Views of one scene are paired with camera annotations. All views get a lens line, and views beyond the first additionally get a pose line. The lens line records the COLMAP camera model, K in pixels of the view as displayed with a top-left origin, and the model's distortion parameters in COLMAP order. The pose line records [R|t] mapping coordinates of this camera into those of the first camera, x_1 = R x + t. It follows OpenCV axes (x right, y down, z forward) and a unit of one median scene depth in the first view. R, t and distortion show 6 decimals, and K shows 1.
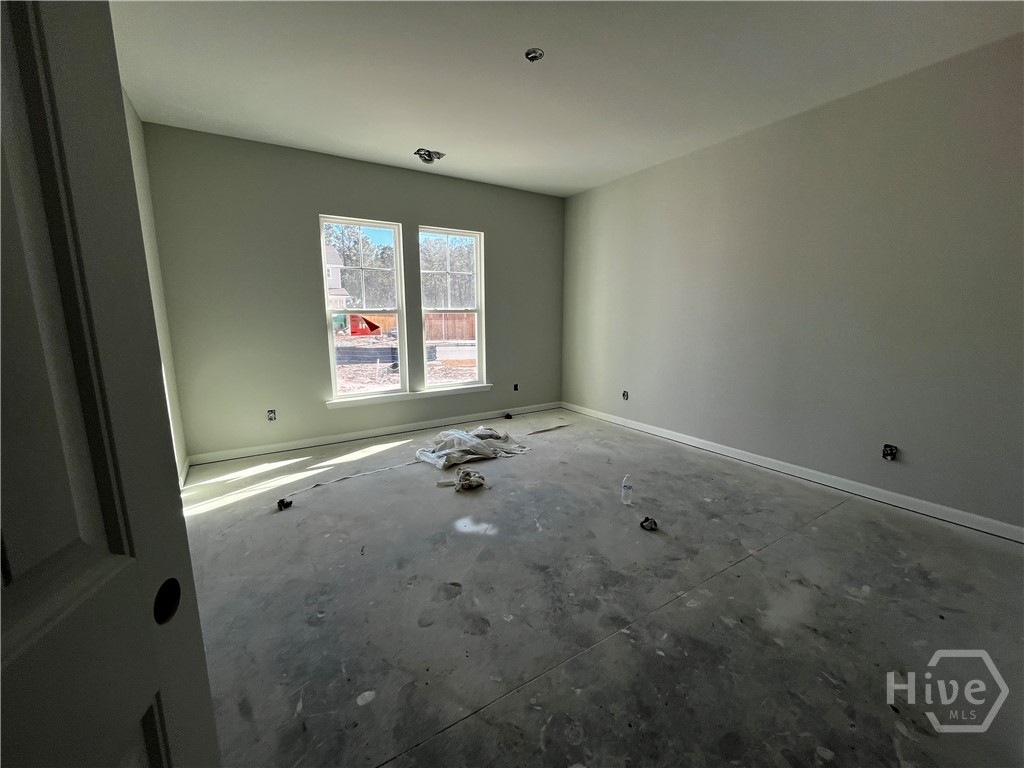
lens RADIAL K [[411.2, 0, 509.4], [0, 411.2, 382.9], [0, 0, 1]] dist [-0.002963, -0.000571]
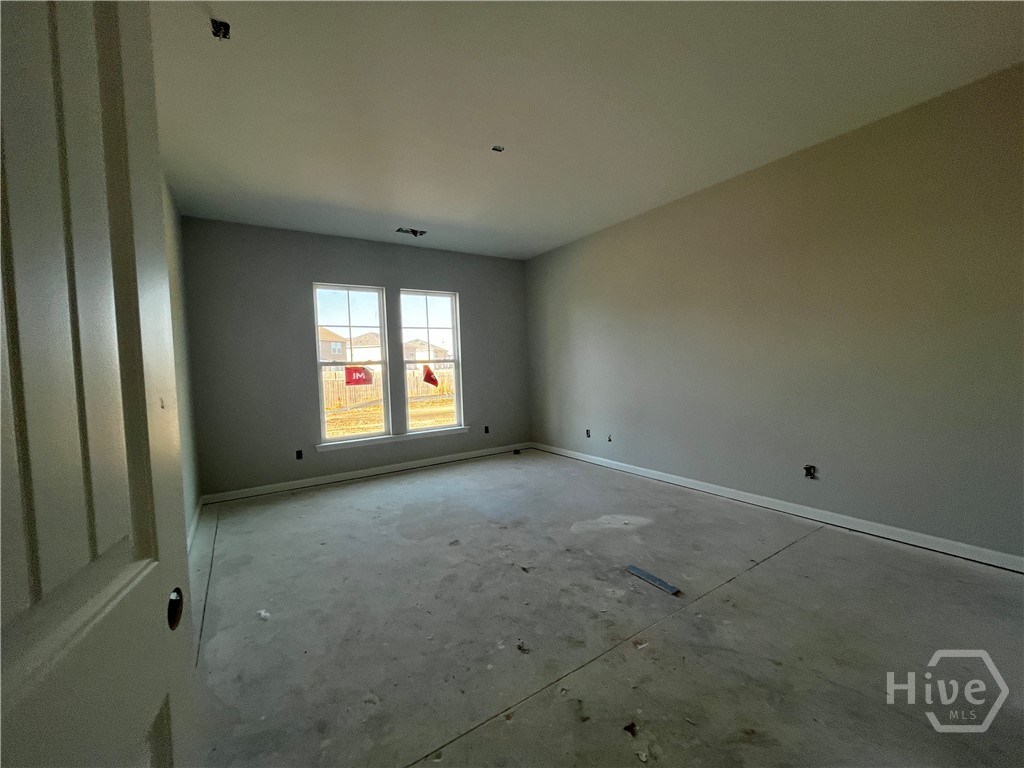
lens RADIAL K [[453.5, 0, 512.0], [0, 453.5, 384.0], [0, 0, 1]] dist [-0.013787, -0.000145]
pose [[0.997658, -0.040204, -0.055332, 0.143562], [0.033220, 0.991998, -0.121803, 0.039968], [0.059786, 0.119679, 0.991011, -0.193723]]
